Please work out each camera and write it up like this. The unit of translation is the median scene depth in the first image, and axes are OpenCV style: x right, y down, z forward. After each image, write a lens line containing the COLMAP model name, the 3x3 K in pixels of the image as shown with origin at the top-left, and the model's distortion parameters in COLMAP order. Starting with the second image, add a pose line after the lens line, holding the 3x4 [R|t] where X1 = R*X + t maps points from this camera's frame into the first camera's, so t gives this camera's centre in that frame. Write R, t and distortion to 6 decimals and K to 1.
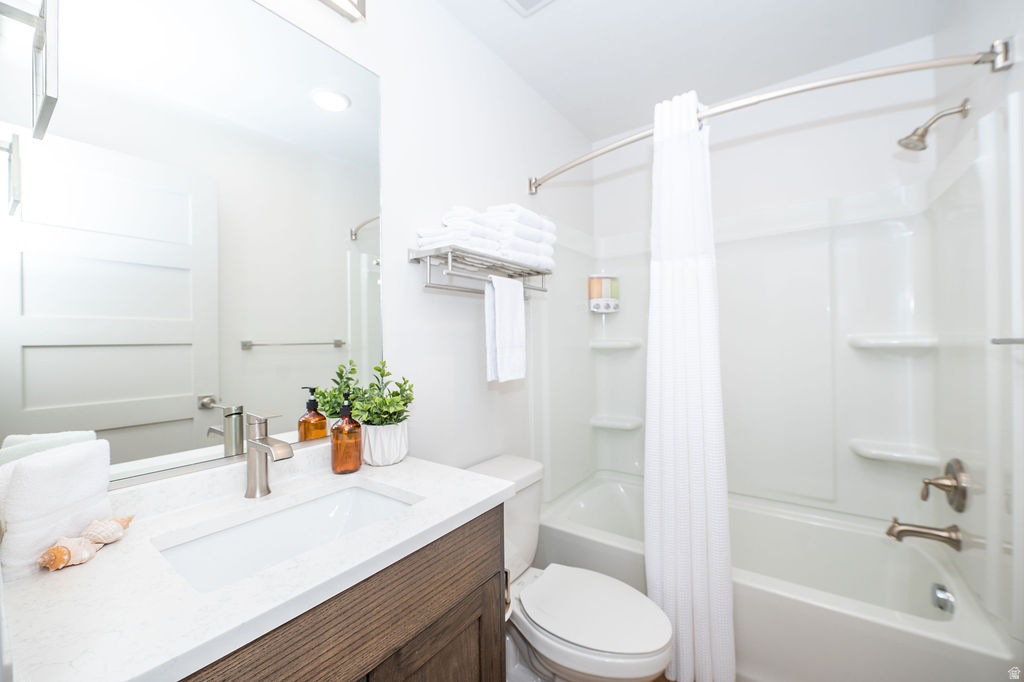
lens RADIAL K [[414.6, 0, 515.5], [0, 414.6, 340.0], [0, 0, 1]] dist [-0.004785, -0.000212]
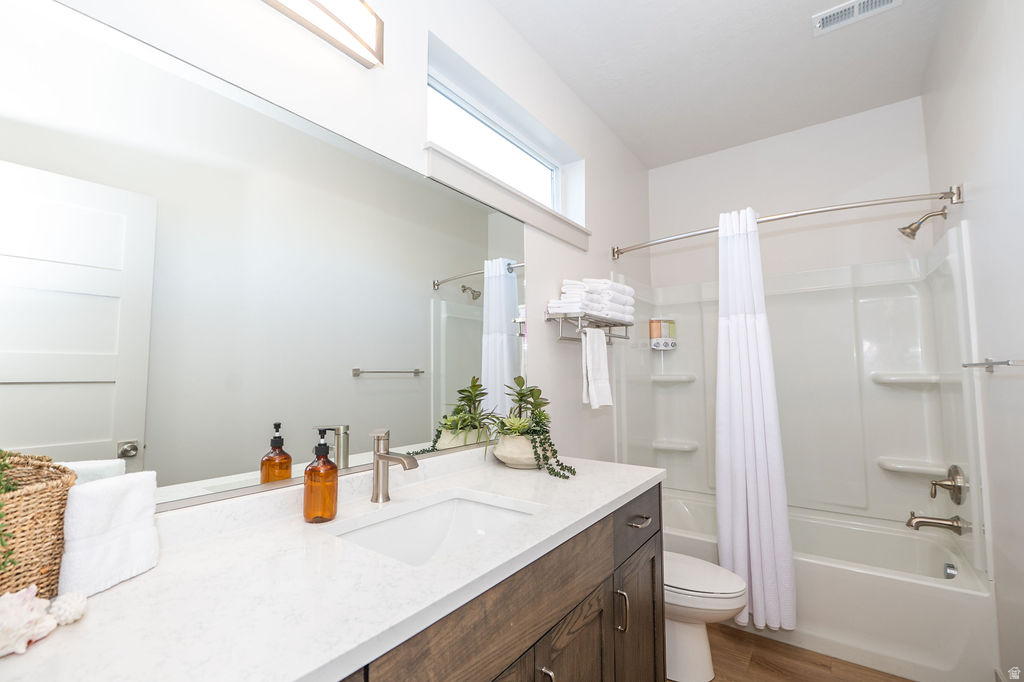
lens RADIAL K [[428.7, 0, 516.8], [0, 428.7, 337.4], [0, 0, 1]] dist [-0.008518, -0.000389]
pose [[0.999503, 0.005160, -0.031110, -0.281602], [-0.007412, 0.997326, -0.072704, -0.016406], [0.030652, 0.072899, 0.996868, -0.401918]]
